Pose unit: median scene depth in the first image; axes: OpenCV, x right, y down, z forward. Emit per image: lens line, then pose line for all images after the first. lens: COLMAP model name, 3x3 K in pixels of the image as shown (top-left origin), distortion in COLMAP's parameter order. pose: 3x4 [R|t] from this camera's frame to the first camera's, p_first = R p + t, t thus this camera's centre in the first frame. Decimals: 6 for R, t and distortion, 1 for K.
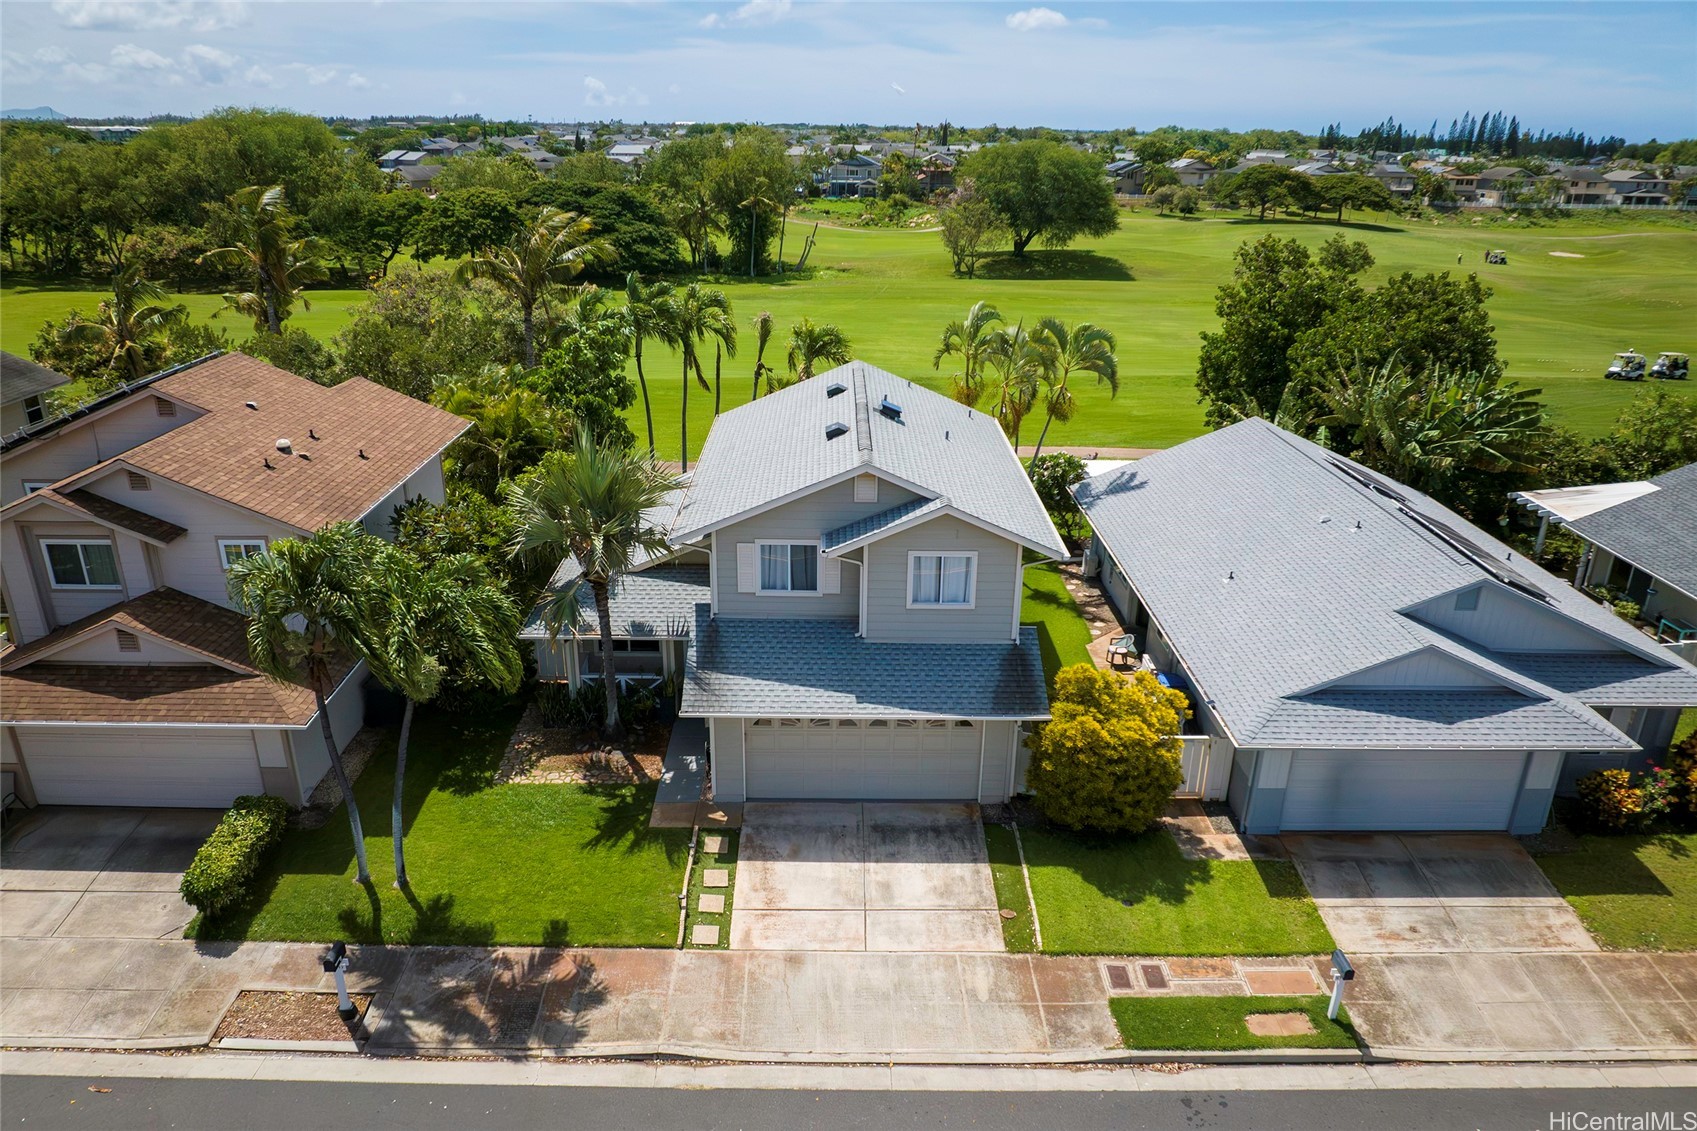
lens RADIAL K [[1191.6, 0, 847.6], [0, 1191.6, 633.8], [0, 0, 1]] dist [-0.057693, 0.029641]
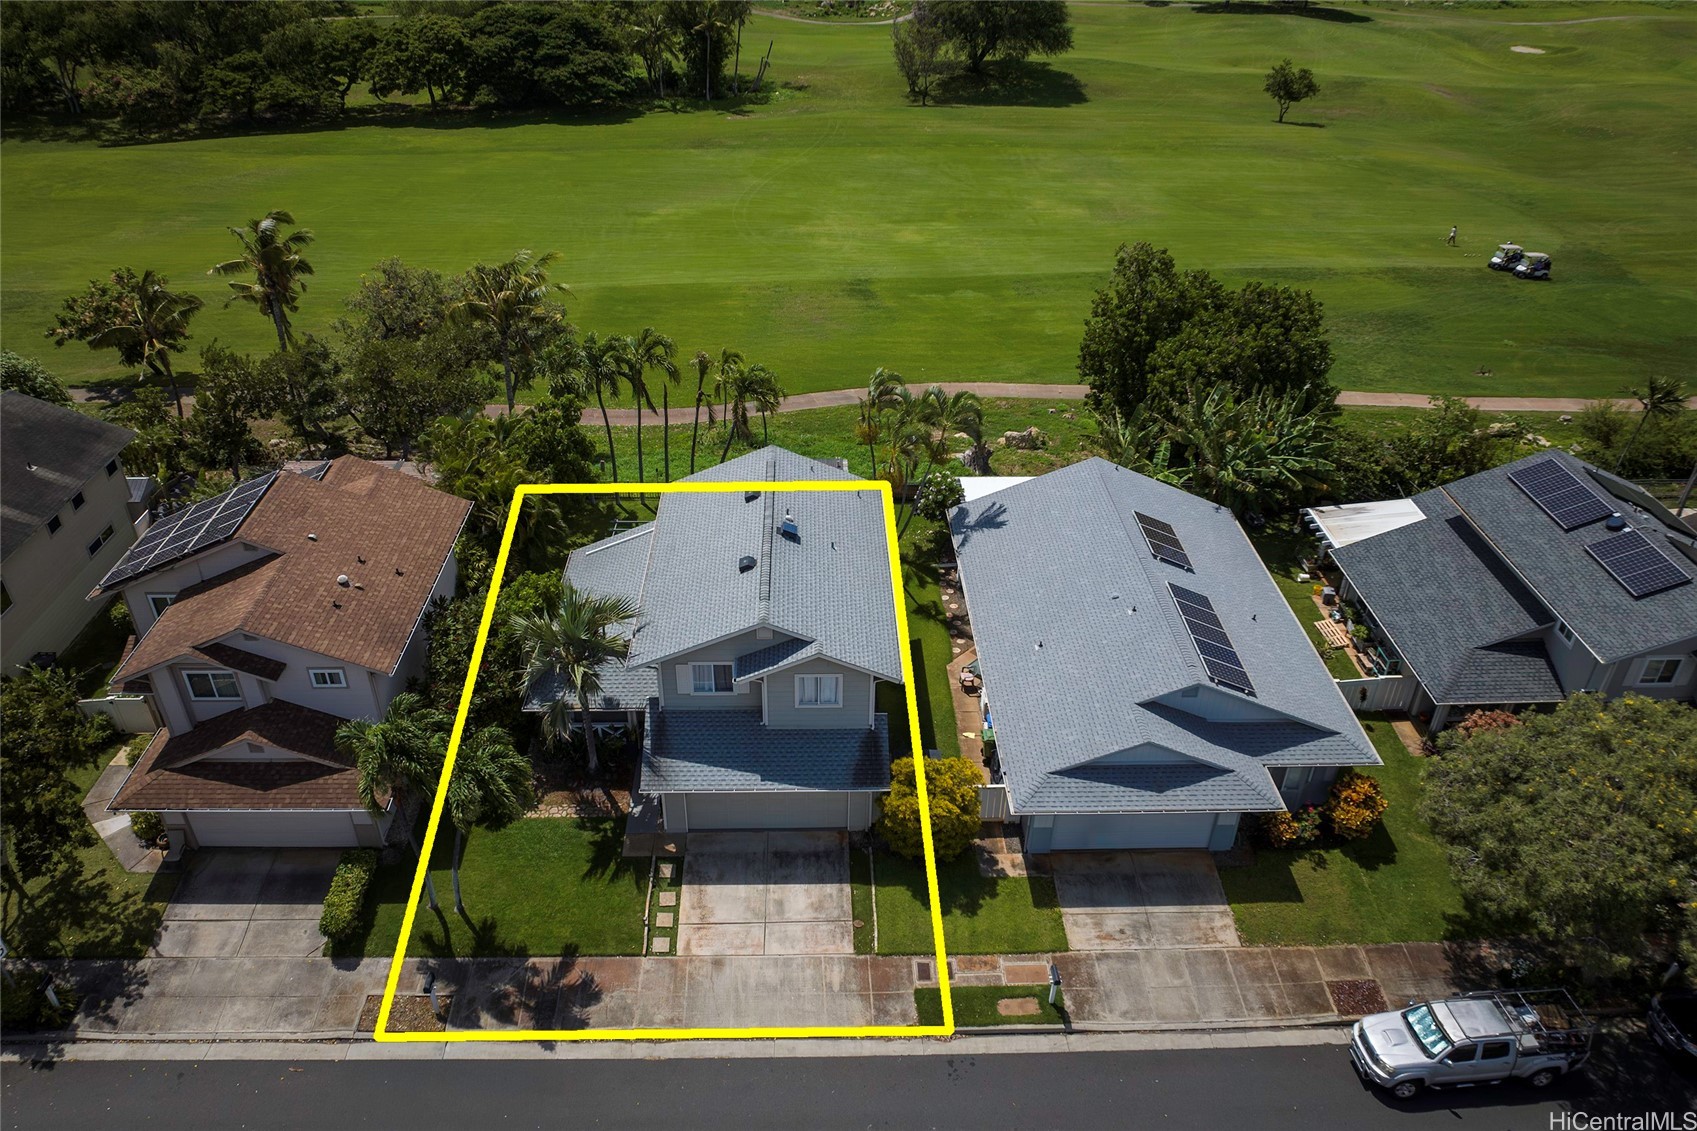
lens RADIAL K [[1187.5, 0, 845.5], [0, 1187.5, 588.6], [0, 0, 1]] dist [-0.042329, 0.005328]
pose [[0.999784, -0.010620, 0.017873, 0.092367], [0.007318, 0.984440, 0.175567, -0.443675], [-0.019460, -0.175399, 0.984305, -0.416476]]
